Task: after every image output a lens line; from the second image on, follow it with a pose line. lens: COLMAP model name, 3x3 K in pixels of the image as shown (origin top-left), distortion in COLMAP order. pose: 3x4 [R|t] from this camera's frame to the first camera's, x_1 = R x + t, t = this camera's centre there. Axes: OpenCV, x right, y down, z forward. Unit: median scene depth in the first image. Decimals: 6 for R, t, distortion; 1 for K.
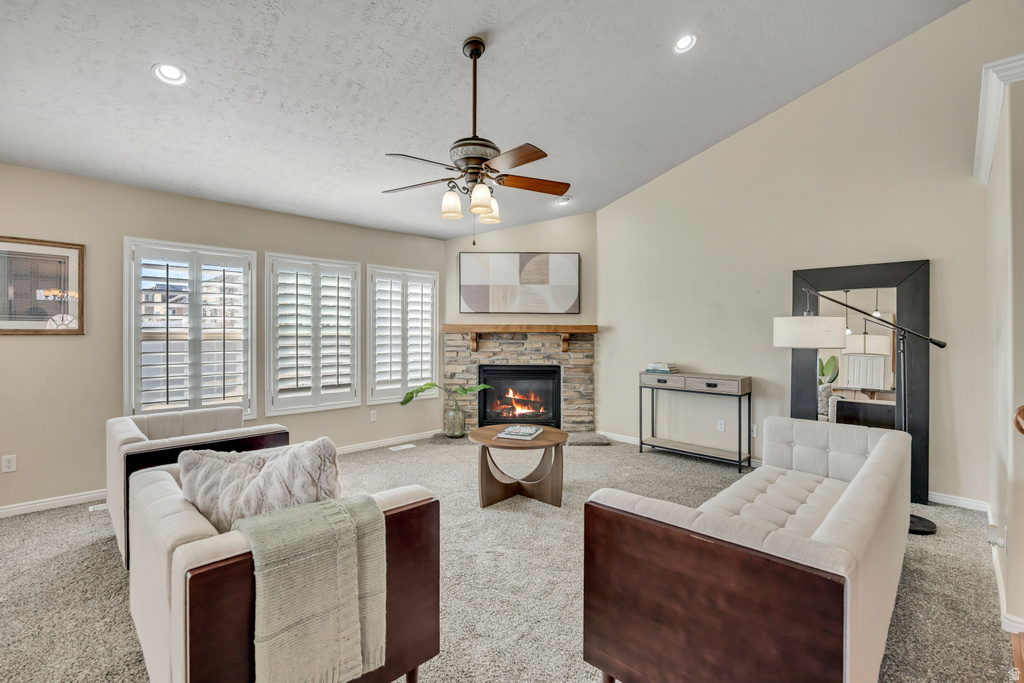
lens RADIAL K [[457.6, 0, 512.0], [0, 457.6, 337.9], [0, 0, 1]] dist [-0.011509, 0.000395]
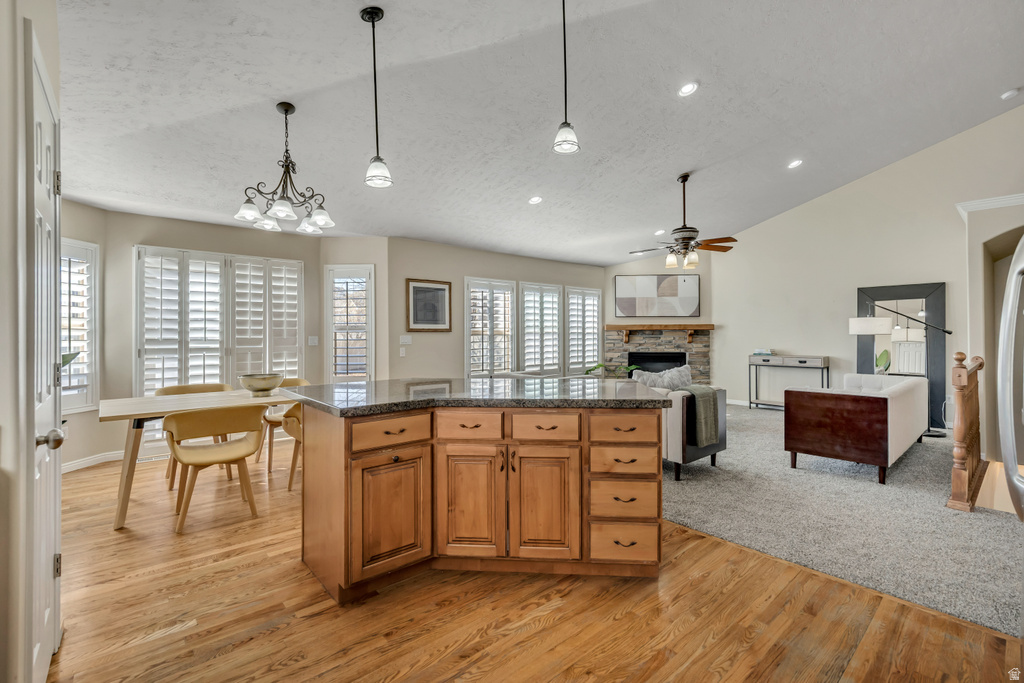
lens RADIAL K [[457.6, 0, 512.6], [0, 457.6, 336.4], [0, 0, 1]] dist [-0.011509, 0.000395]
pose [[0.997235, -0.007814, -0.073899, -0.346717], [0.007295, 0.999947, -0.007291, 0.016406], [0.073952, 0.006732, 0.997239, -0.498278]]
